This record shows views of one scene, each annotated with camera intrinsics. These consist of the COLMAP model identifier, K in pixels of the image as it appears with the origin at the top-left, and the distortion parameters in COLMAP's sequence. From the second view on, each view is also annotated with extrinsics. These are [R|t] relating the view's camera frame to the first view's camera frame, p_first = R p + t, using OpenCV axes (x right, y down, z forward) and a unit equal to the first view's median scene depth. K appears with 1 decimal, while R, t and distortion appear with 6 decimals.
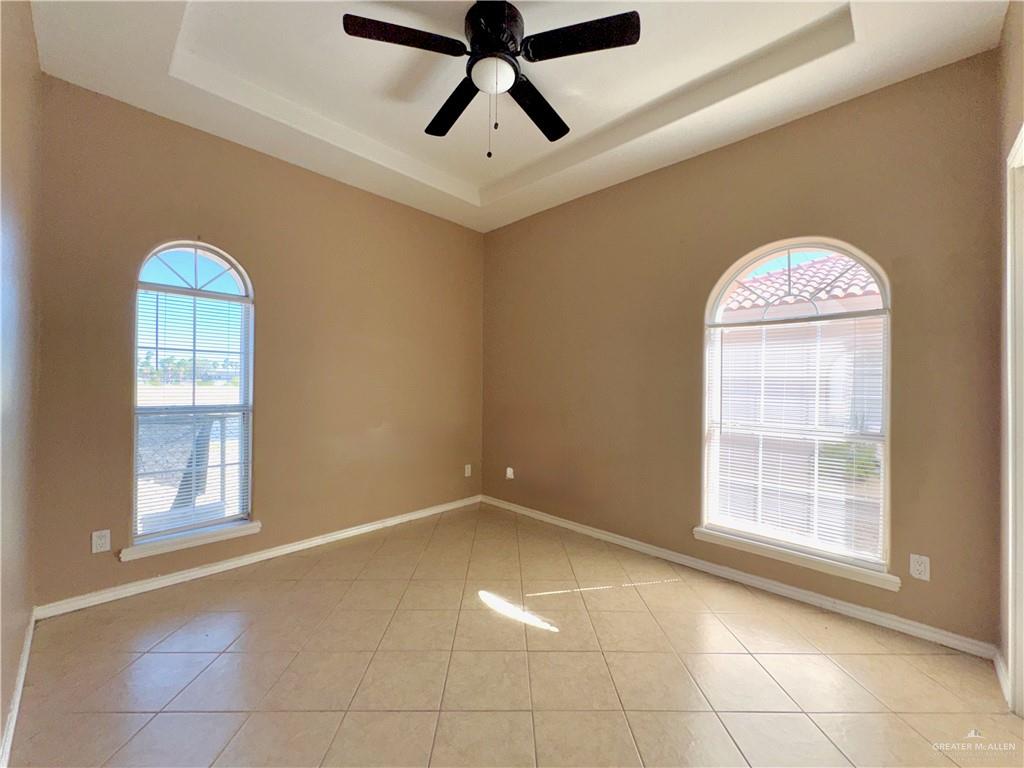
lens RADIAL K [[409.5, 0, 515.4], [0, 409.5, 383.7], [0, 0, 1]] dist [-0.004681, 0.000713]
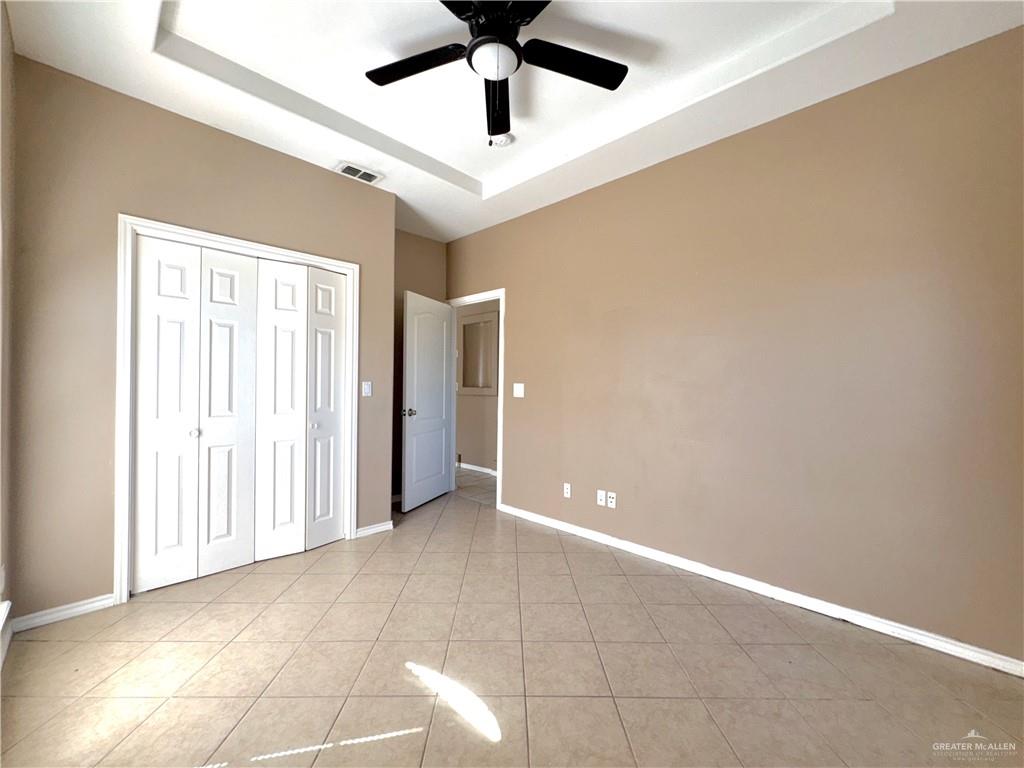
lens RADIAL K [[409.5, 0, 513.3], [0, 409.5, 385.9], [0, 0, 1]] dist [-0.004681, 0.000713]
pose [[-0.999632, -0.022237, 0.015544, -0.114036], [-0.022299, 0.999744, -0.003844, 0.007108], [-0.015455, -0.004189, -0.999872, 1.716191]]
